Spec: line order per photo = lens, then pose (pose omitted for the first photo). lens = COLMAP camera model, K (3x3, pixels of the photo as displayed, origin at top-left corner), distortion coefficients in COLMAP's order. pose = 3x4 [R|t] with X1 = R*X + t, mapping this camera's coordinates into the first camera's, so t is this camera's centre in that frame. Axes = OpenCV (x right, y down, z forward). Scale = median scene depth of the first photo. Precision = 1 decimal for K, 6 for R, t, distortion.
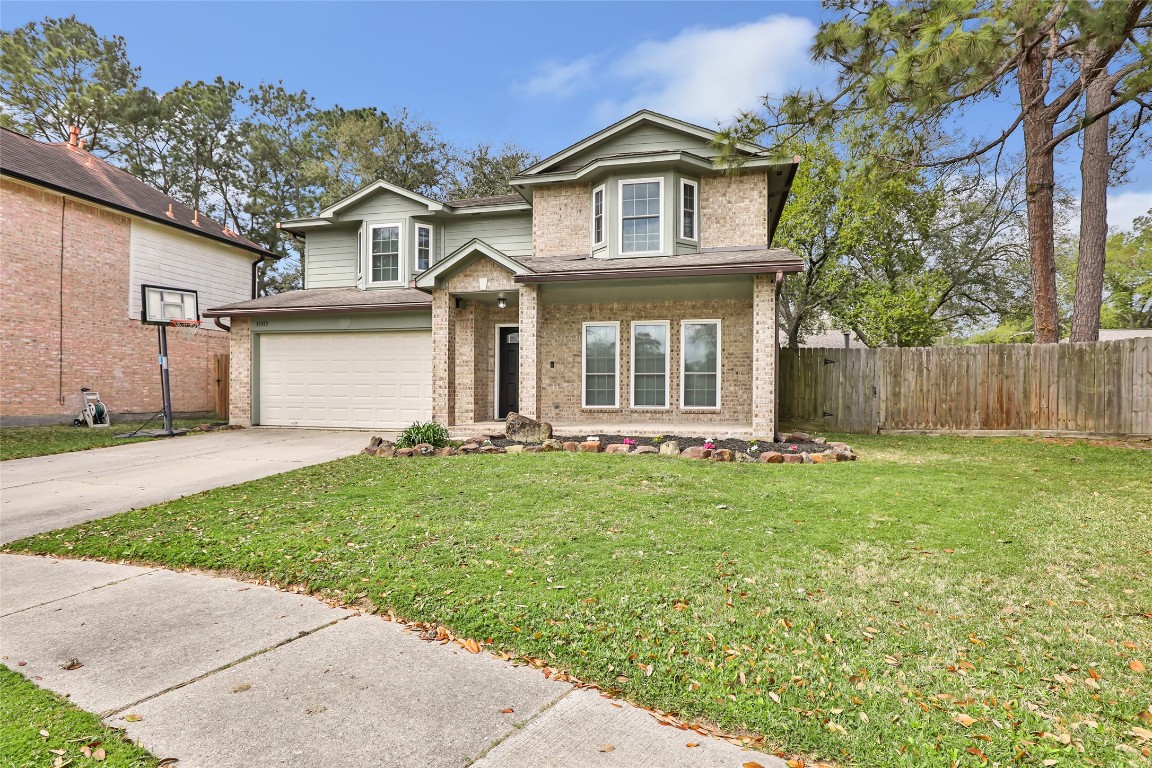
lens RADIAL K [[564.1, 0, 575.8], [0, 564.1, 387.9], [0, 0, 1]] dist [-0.008290, -0.000123]
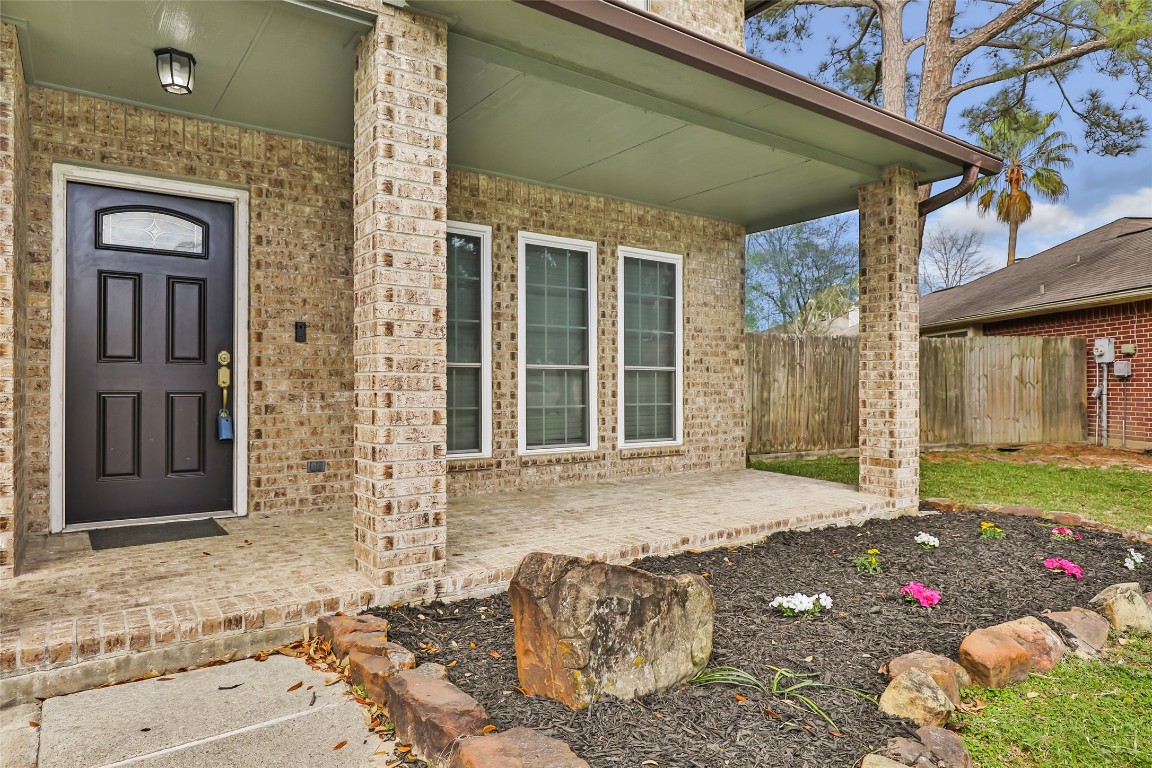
lens RADIAL K [[701.8, 0, 575.2], [0, 701.8, 381.9], [0, 0, 1]] dist [-0.003981, -0.000324]
pose [[0.666124, -0.000561, 0.745841, -0.240470], [-0.003536, 0.999986, 0.003910, -0.016749], [-0.745833, -0.005242, 0.666113, 0.659092]]
